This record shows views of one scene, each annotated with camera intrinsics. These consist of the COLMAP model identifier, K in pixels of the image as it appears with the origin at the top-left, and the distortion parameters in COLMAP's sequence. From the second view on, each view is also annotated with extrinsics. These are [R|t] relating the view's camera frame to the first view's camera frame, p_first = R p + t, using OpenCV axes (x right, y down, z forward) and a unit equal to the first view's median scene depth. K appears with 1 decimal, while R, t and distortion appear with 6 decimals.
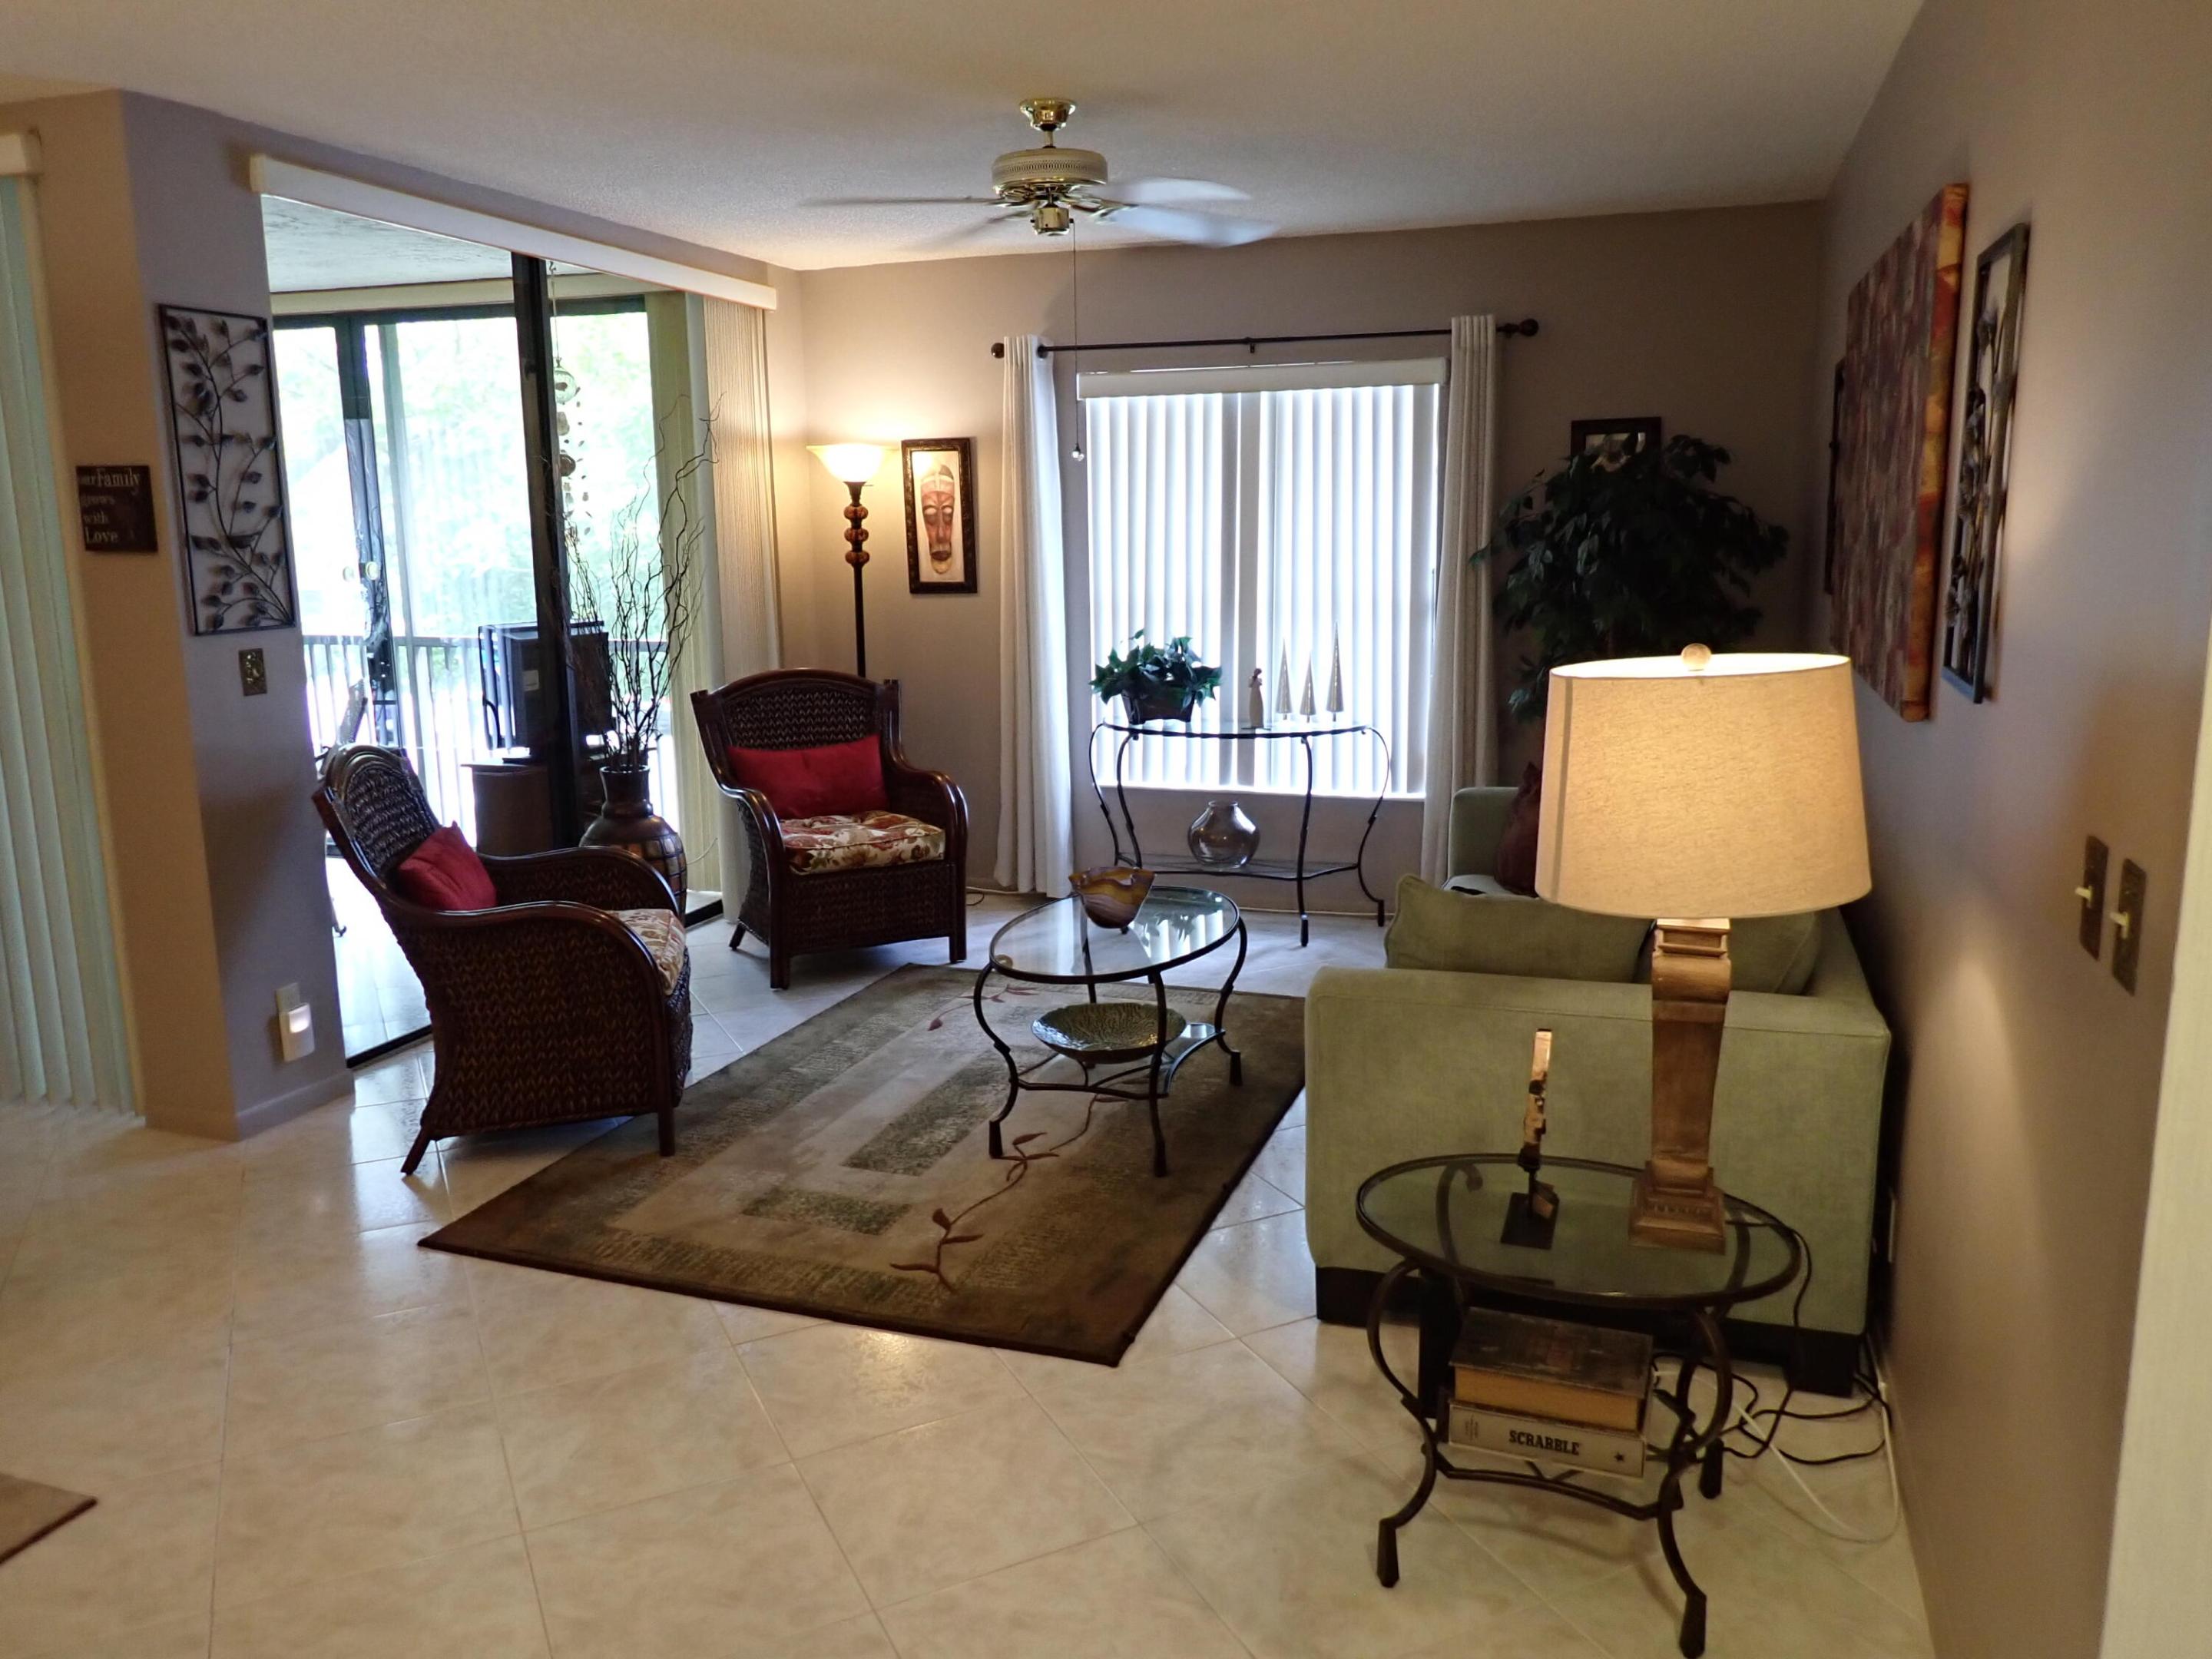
lens RADIAL K [[1630.8, 0, 1106.4], [0, 1630.8, 805.4], [0, 0, 1]] dist [0.003803, -0.000632]
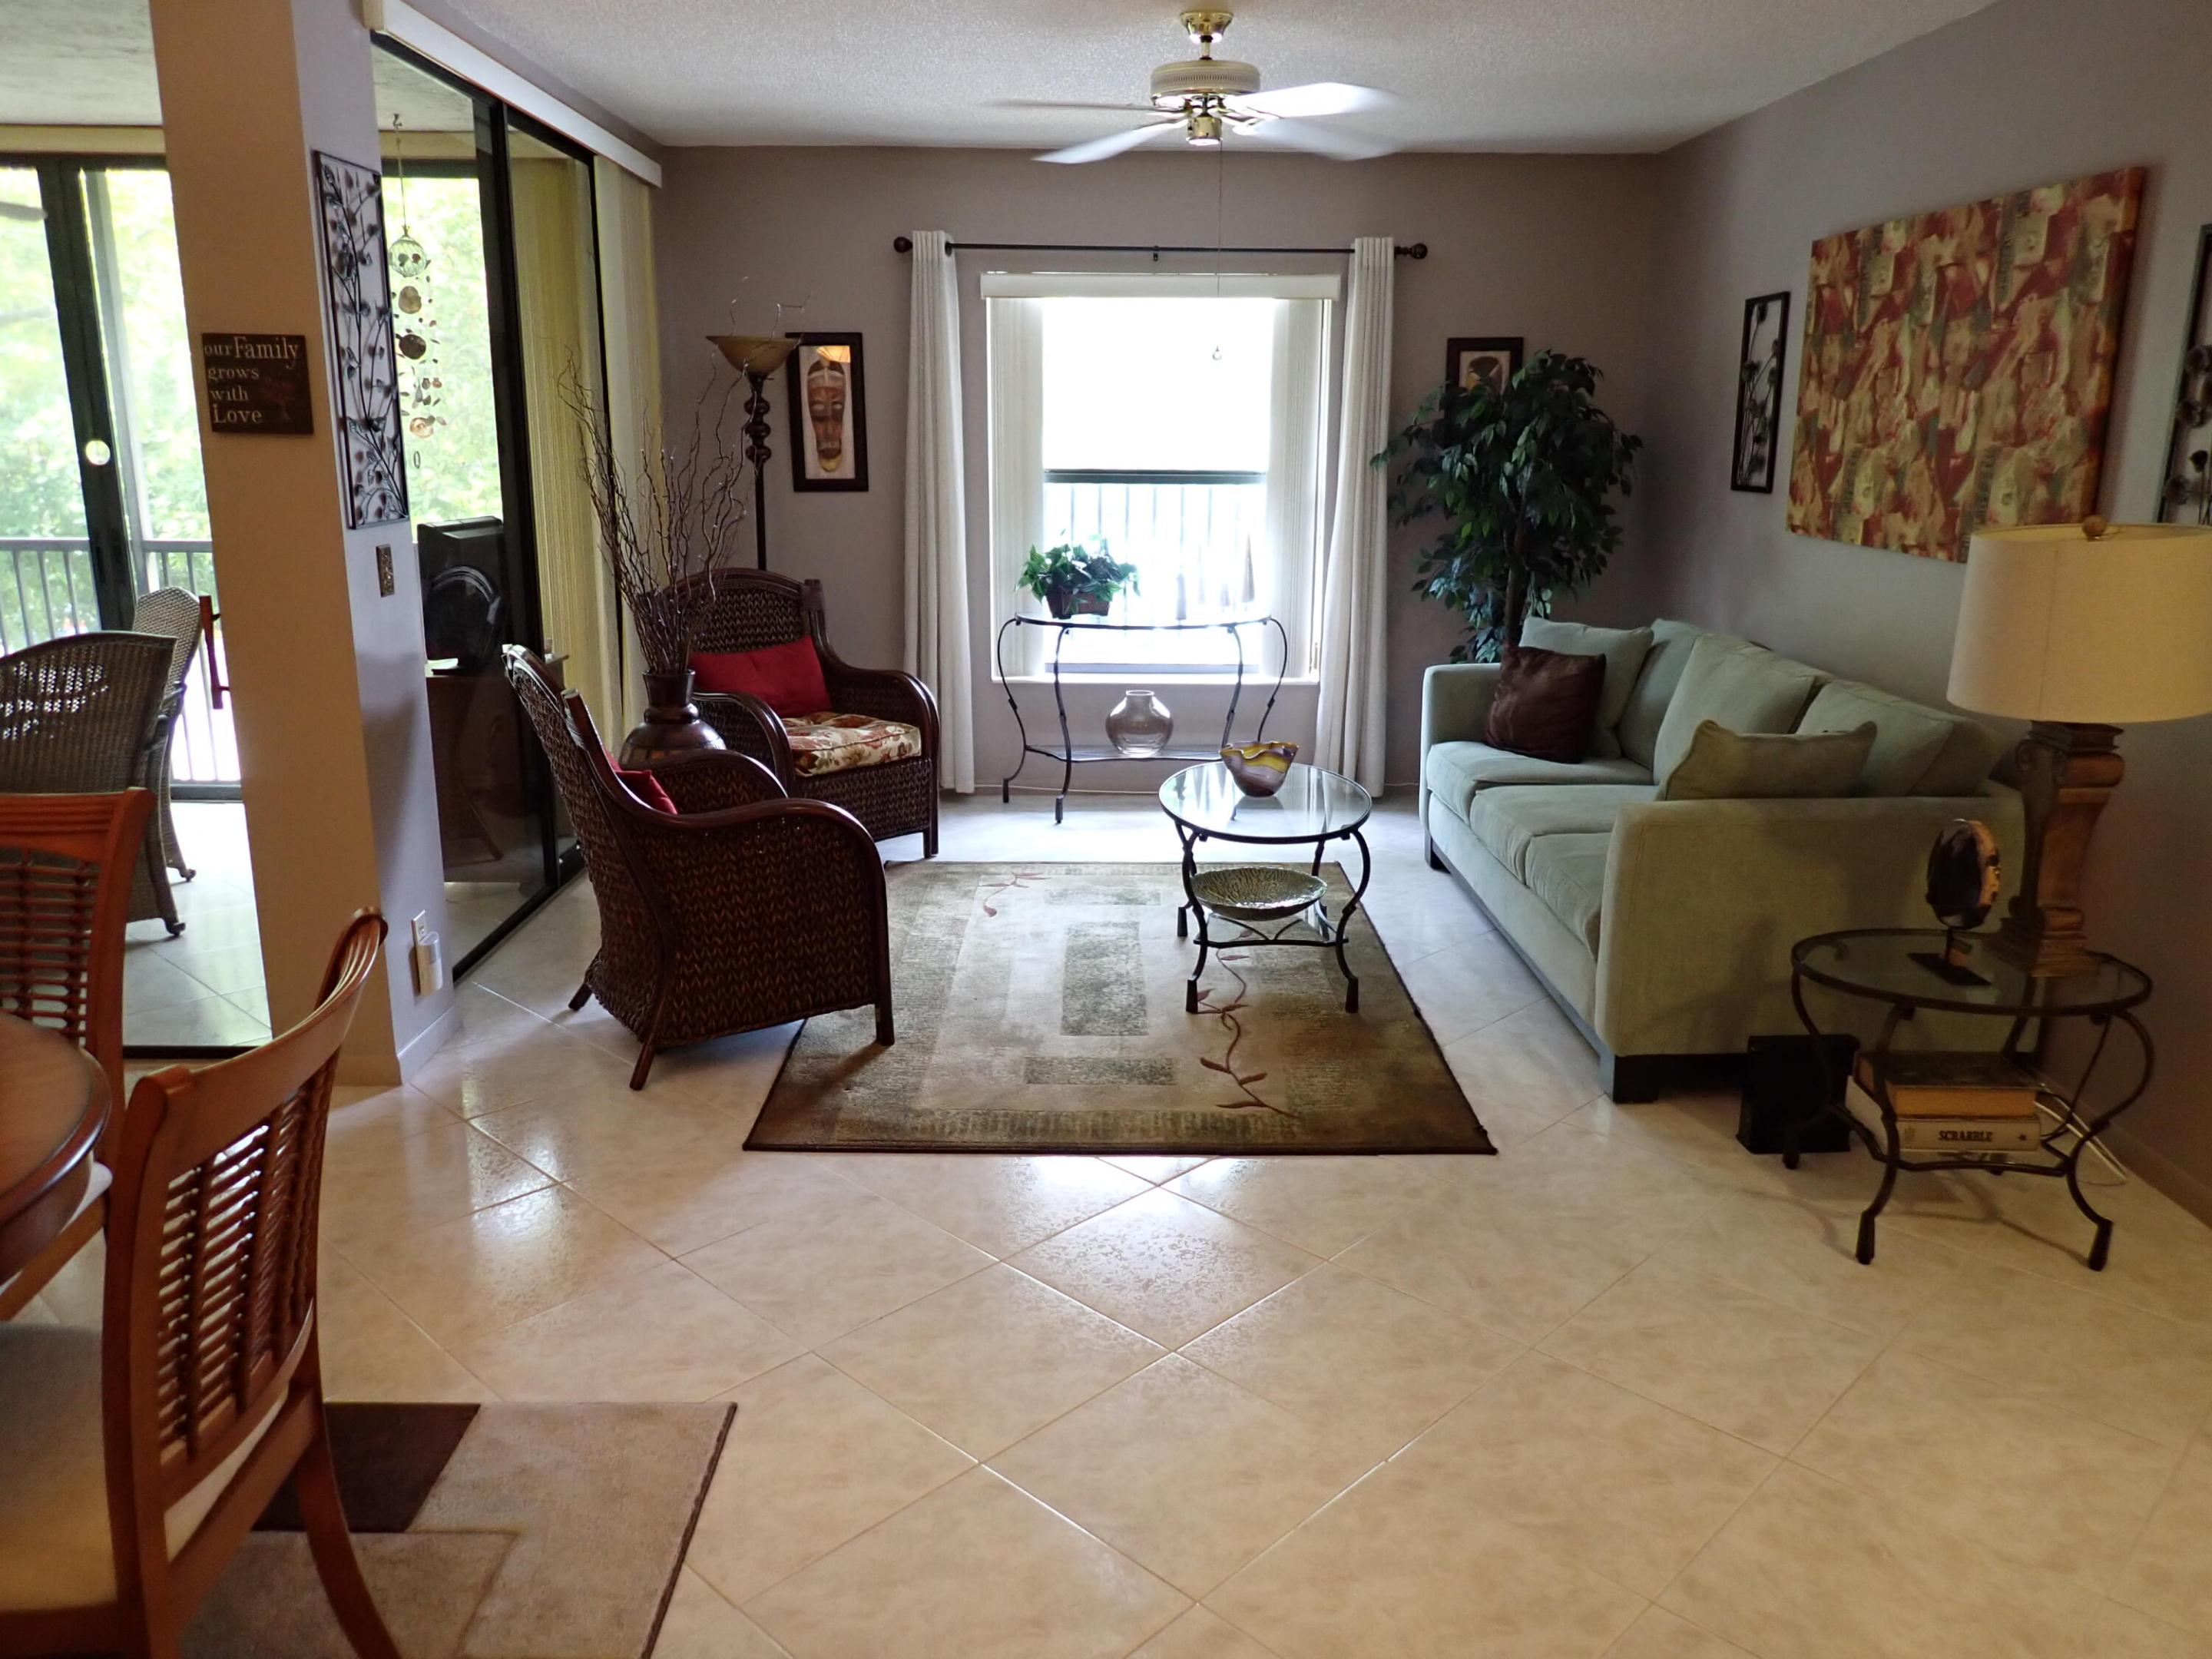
lens RADIAL K [[1644.9, 0, 1104.4], [0, 1644.9, 811.9], [0, 0, 1]] dist [0.000175, 0.001260]
pose [[0.941855, -0.059315, 0.330743, -0.459994], [0.040535, 0.997165, 0.063398, 0.010849], [-0.333566, -0.046305, 0.941589, -0.000775]]
